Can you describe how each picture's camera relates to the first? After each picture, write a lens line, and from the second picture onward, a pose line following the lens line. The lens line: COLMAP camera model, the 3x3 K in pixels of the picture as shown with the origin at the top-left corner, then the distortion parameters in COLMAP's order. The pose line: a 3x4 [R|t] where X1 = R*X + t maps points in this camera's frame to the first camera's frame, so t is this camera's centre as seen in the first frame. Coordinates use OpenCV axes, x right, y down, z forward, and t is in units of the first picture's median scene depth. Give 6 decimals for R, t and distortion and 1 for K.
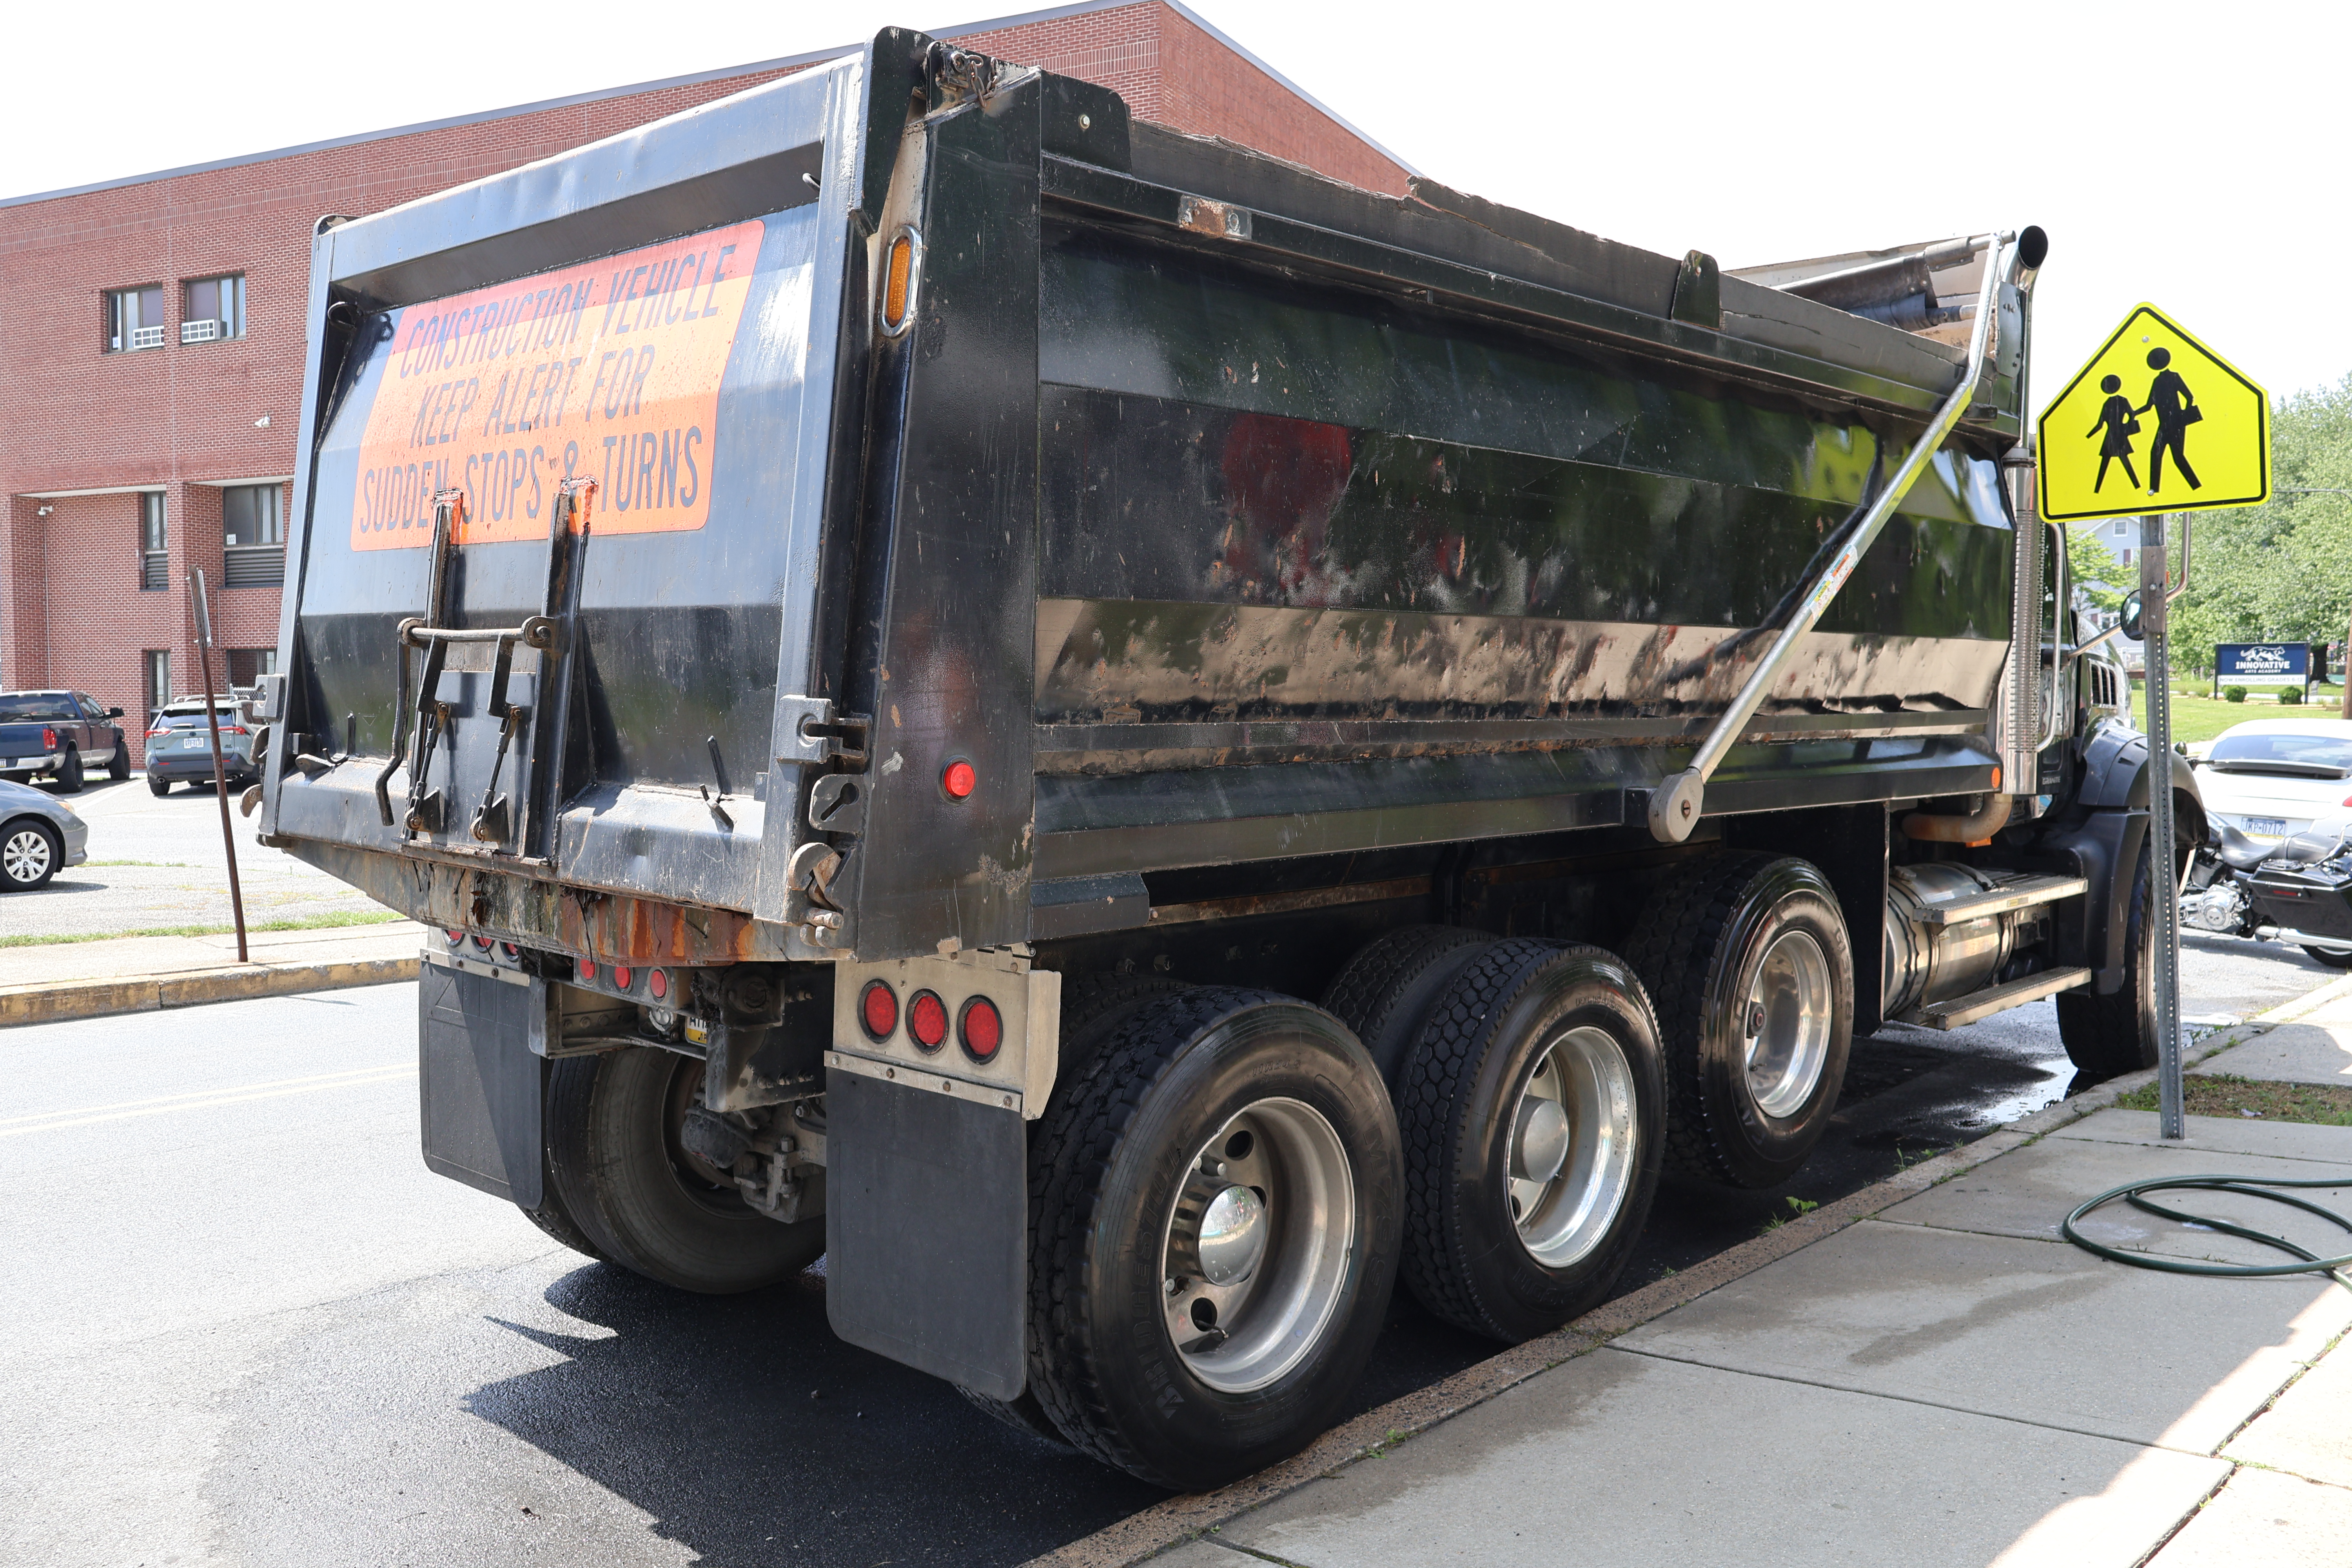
lens RADIAL K [[1974.0, 0, 1171.3], [0, 1974.0, 744.8], [0, 0, 1]] dist [-0.001837, -0.004189]
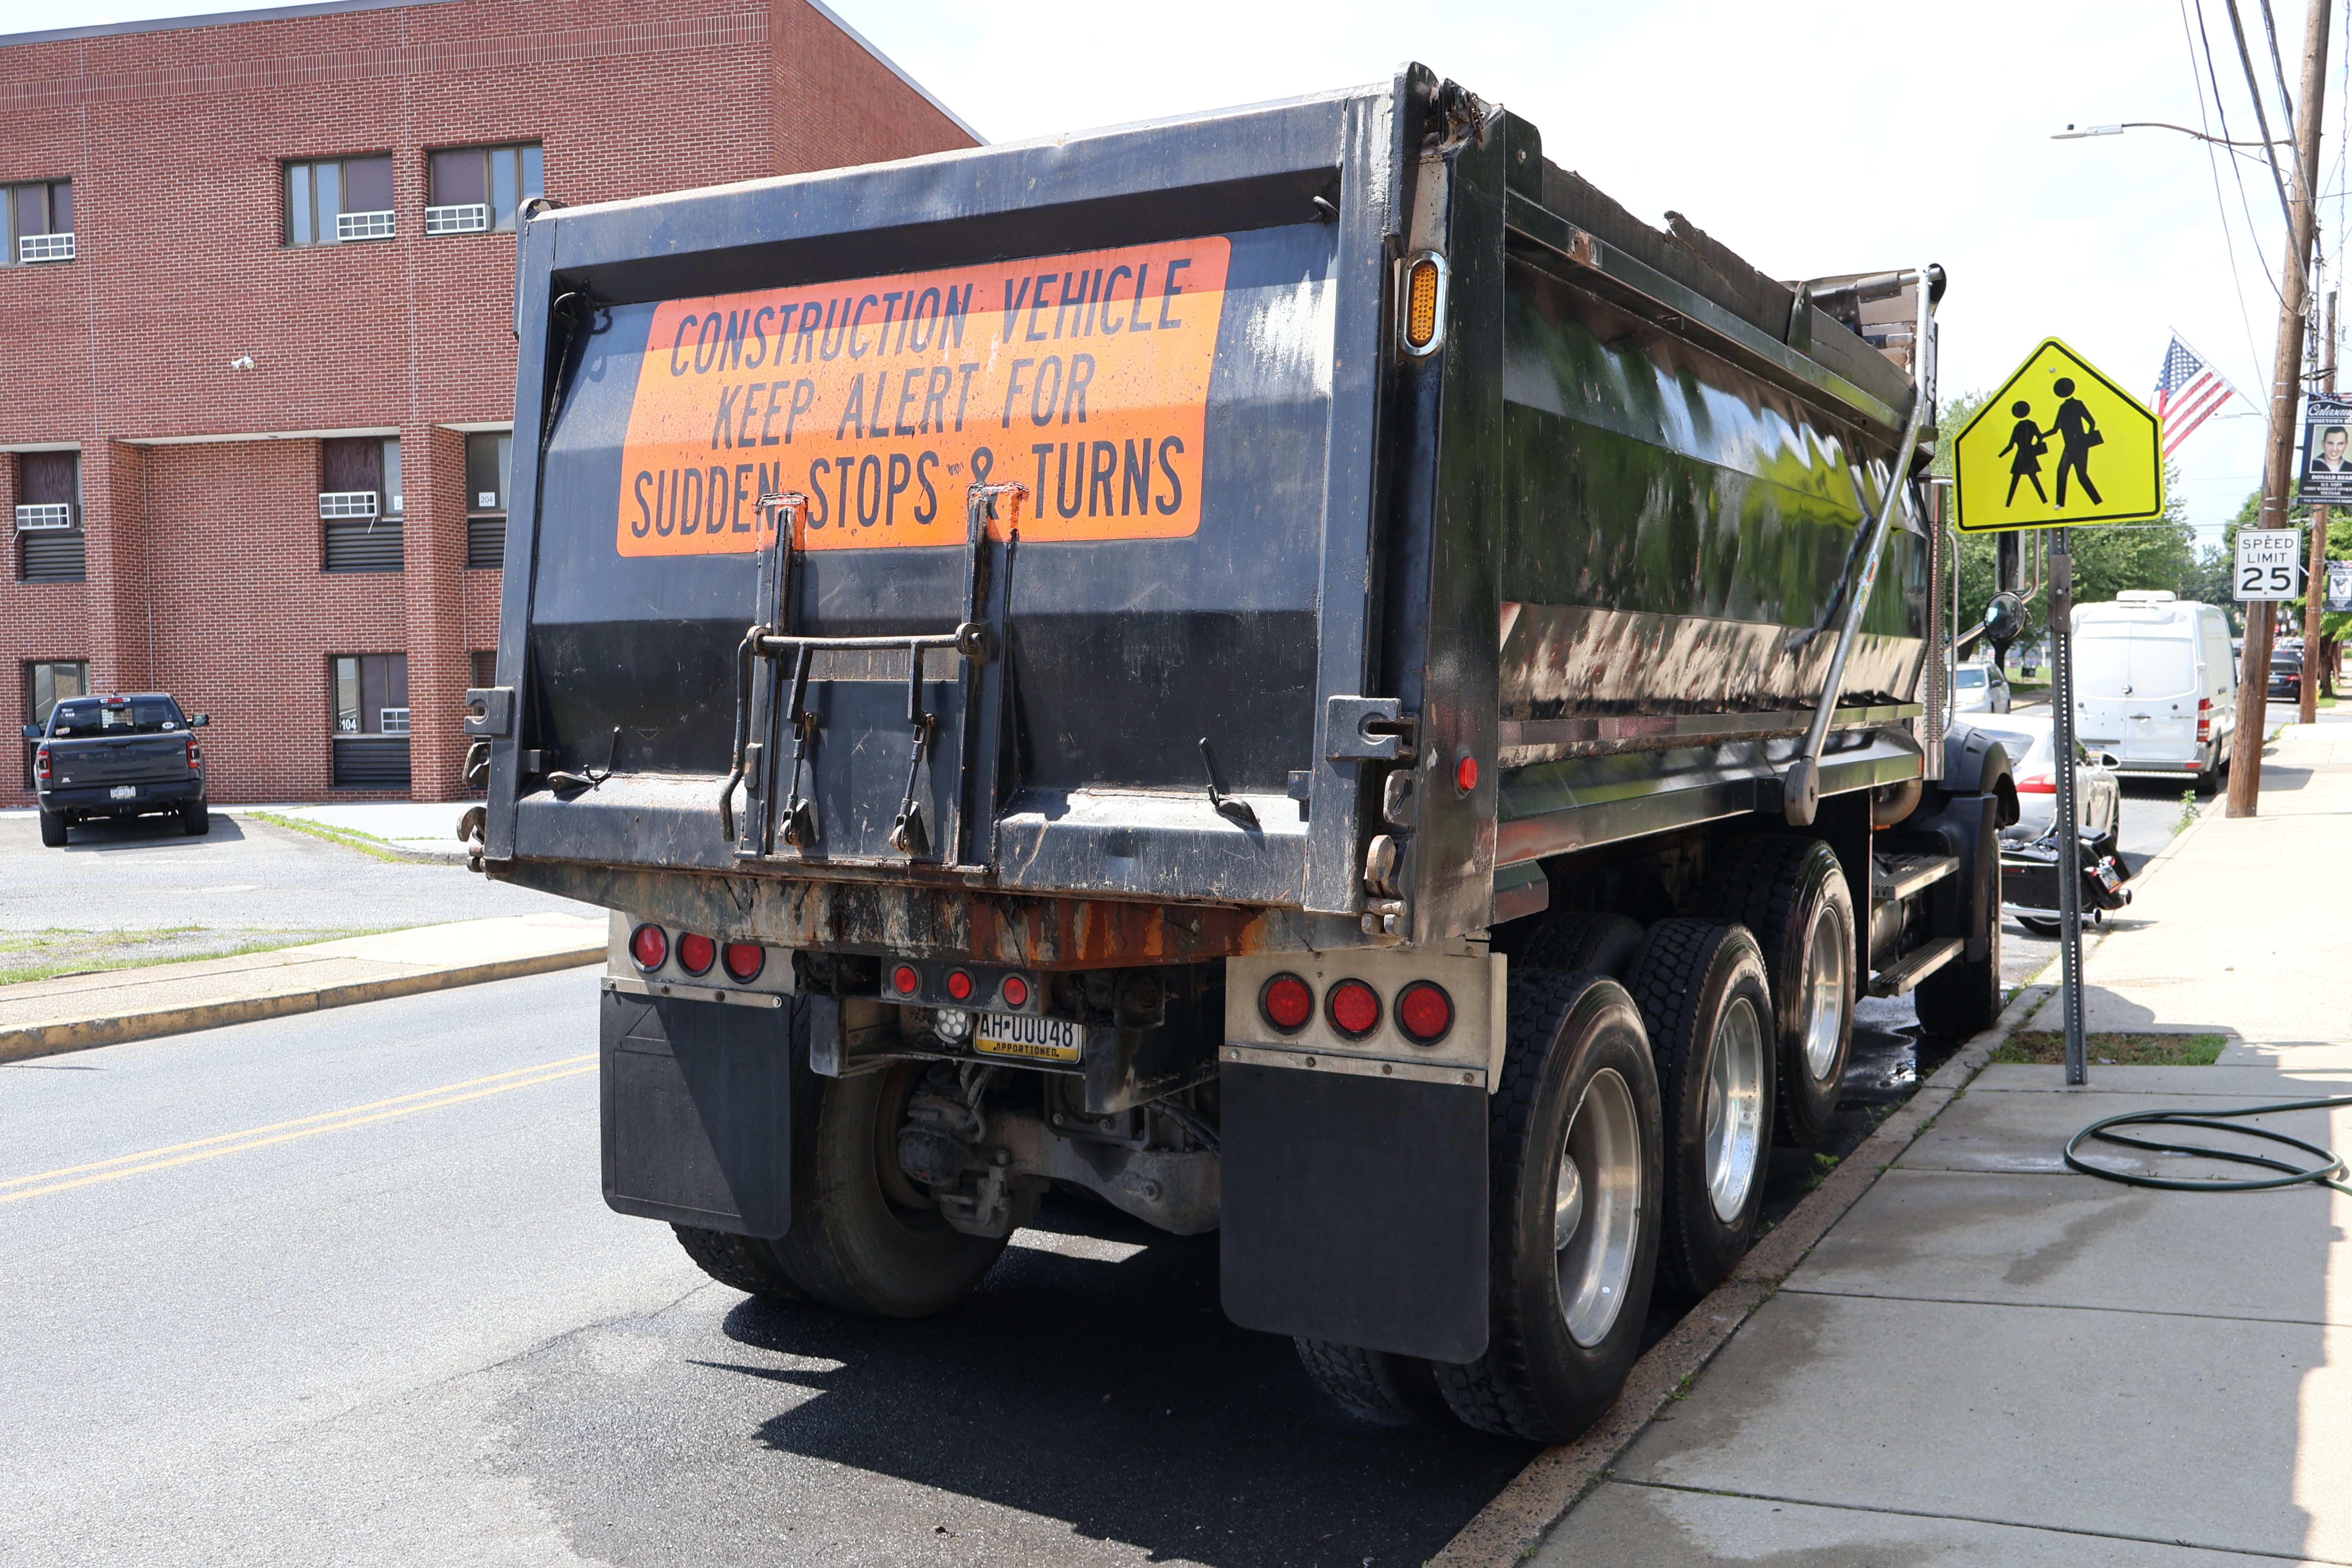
lens RADIAL K [[2075.4, 0, 1181.9], [0, 2075.4, 743.9], [0, 0, 1]] dist [0.007927, 0.013274]
pose [[0.970544, -0.019190, 0.240160, -0.457829], [0.021028, 0.999766, -0.005095, 0.003639], [-0.240006, 0.009995, 0.970720, -0.041979]]
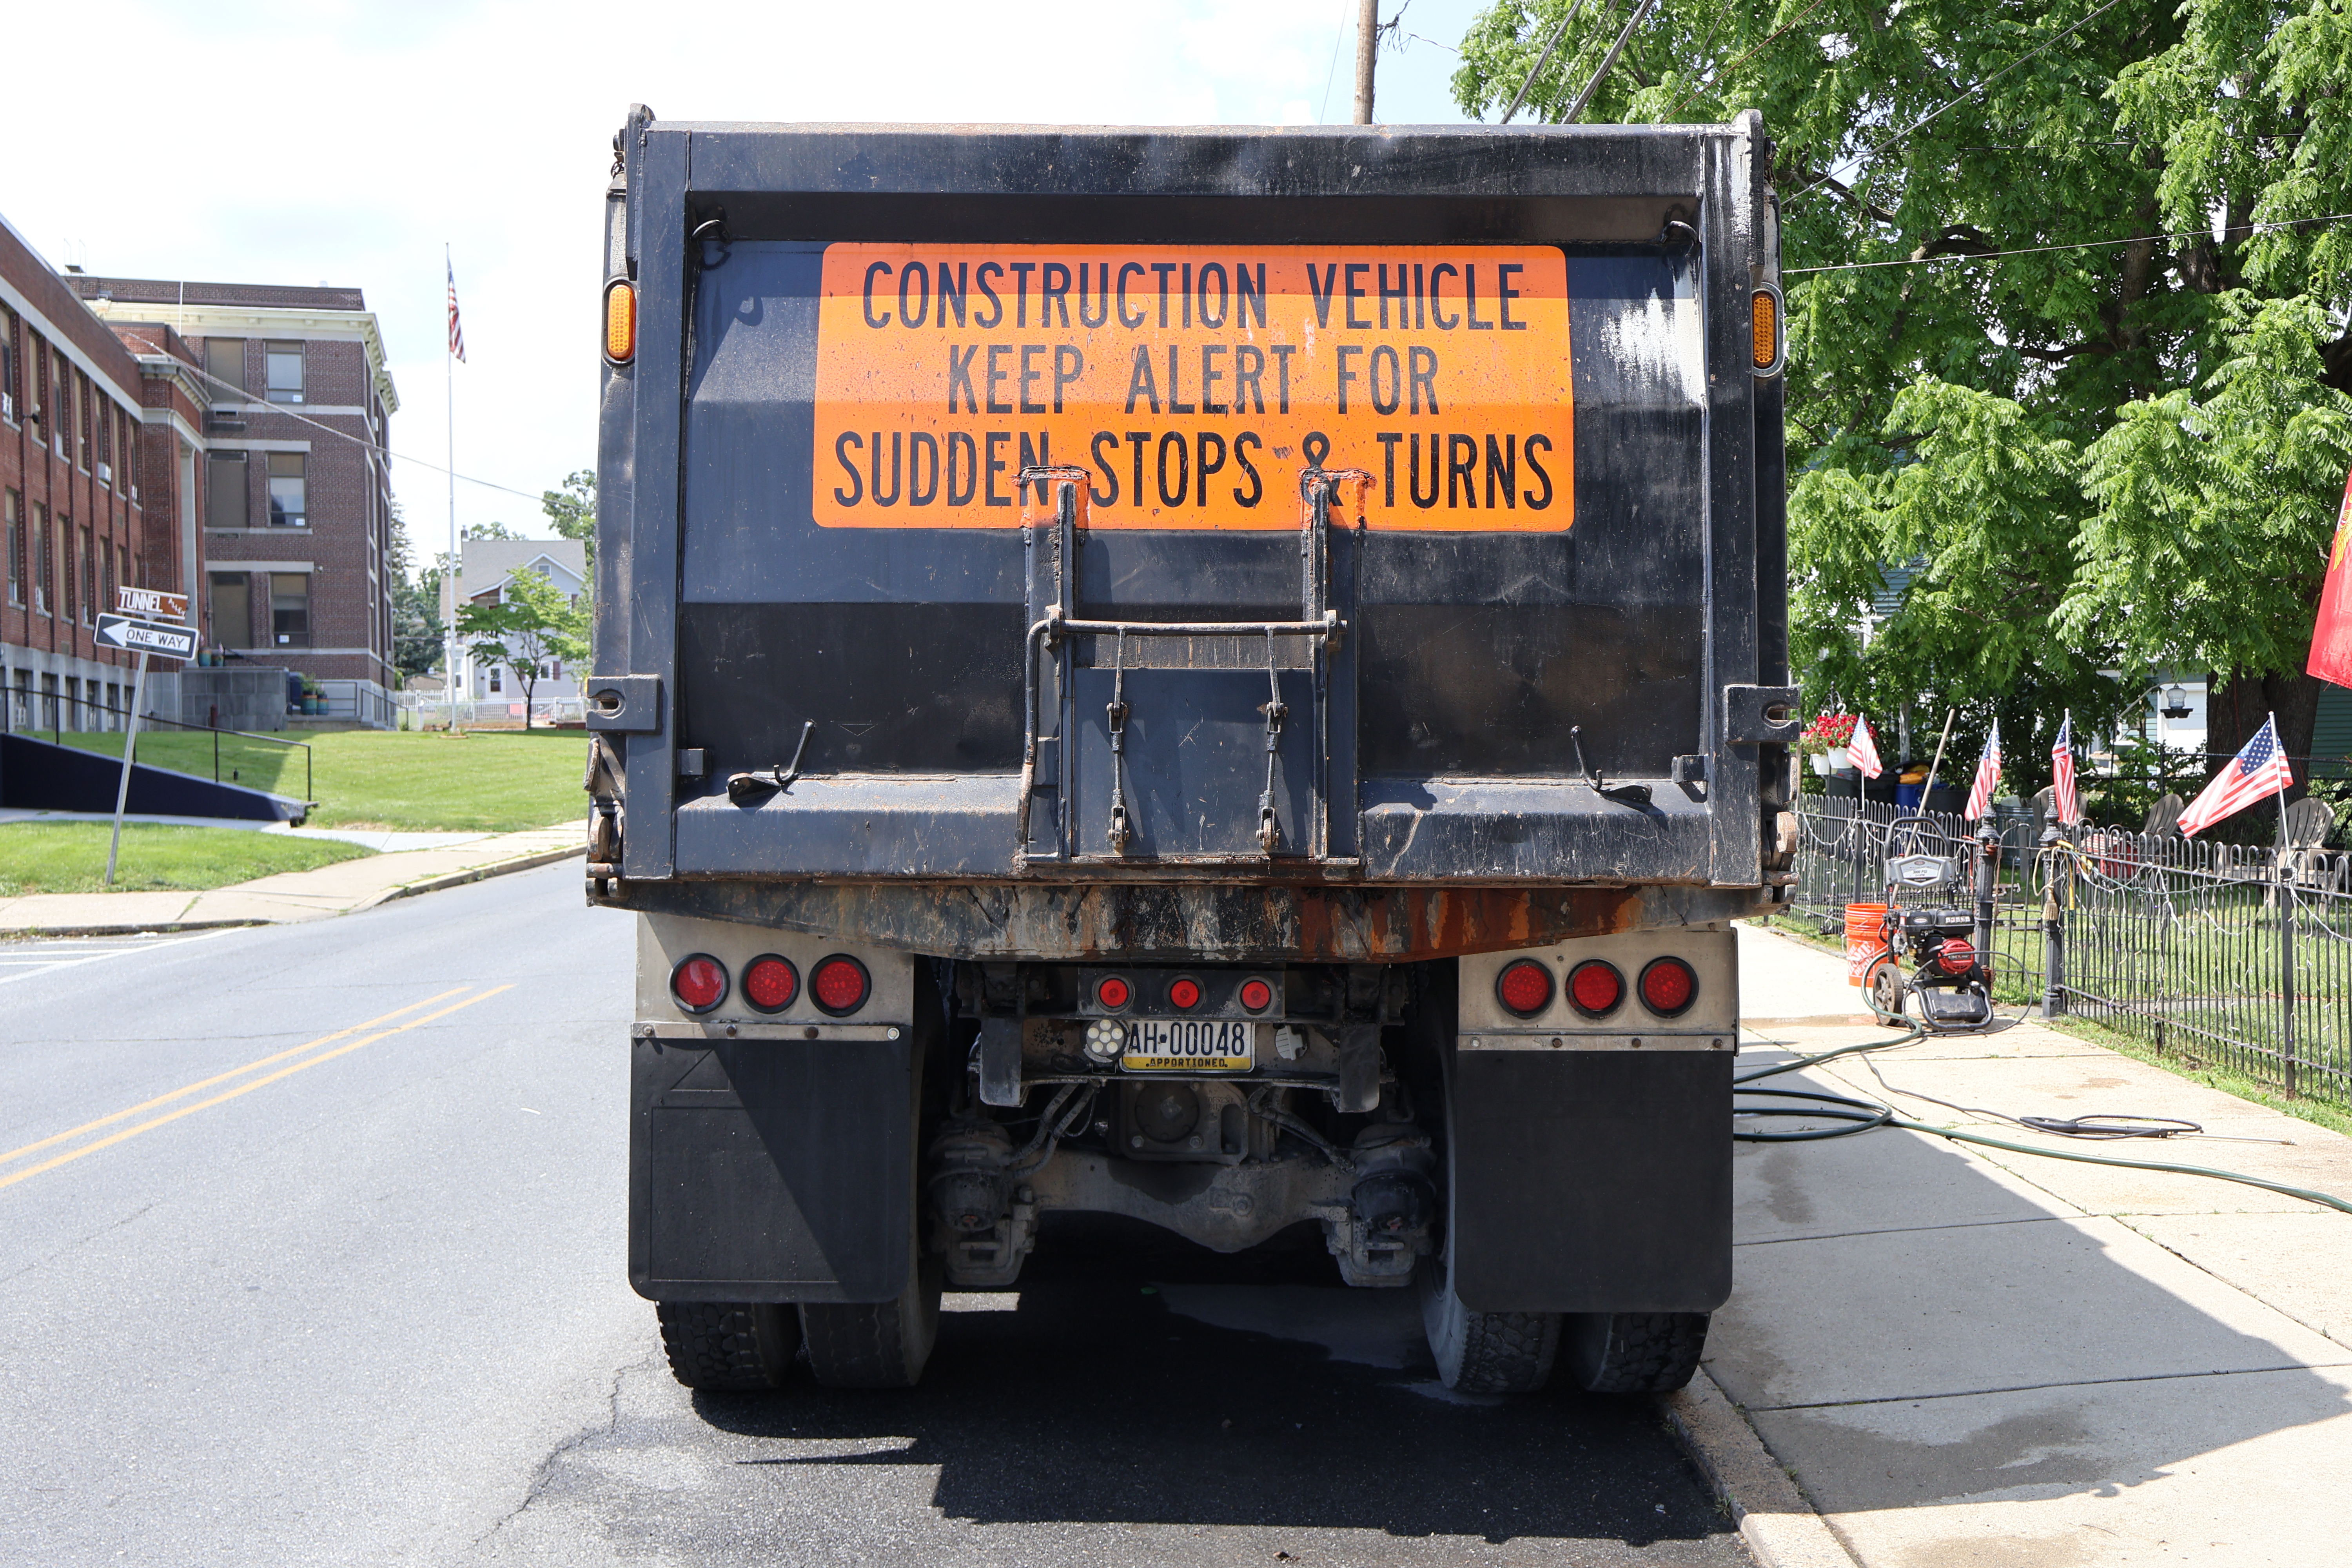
lens RADIAL K [[2243.9, 0, 1173.6], [0, 2243.9, 738.8], [0, 0, 1]] dist [0.009283, 0.001820]
pose [[0.725701, -0.010692, 0.687928, -1.114354], [0.032721, 0.999284, -0.018985, 0.016865], [-0.687232, 0.036287, 0.725531, 0.244964]]
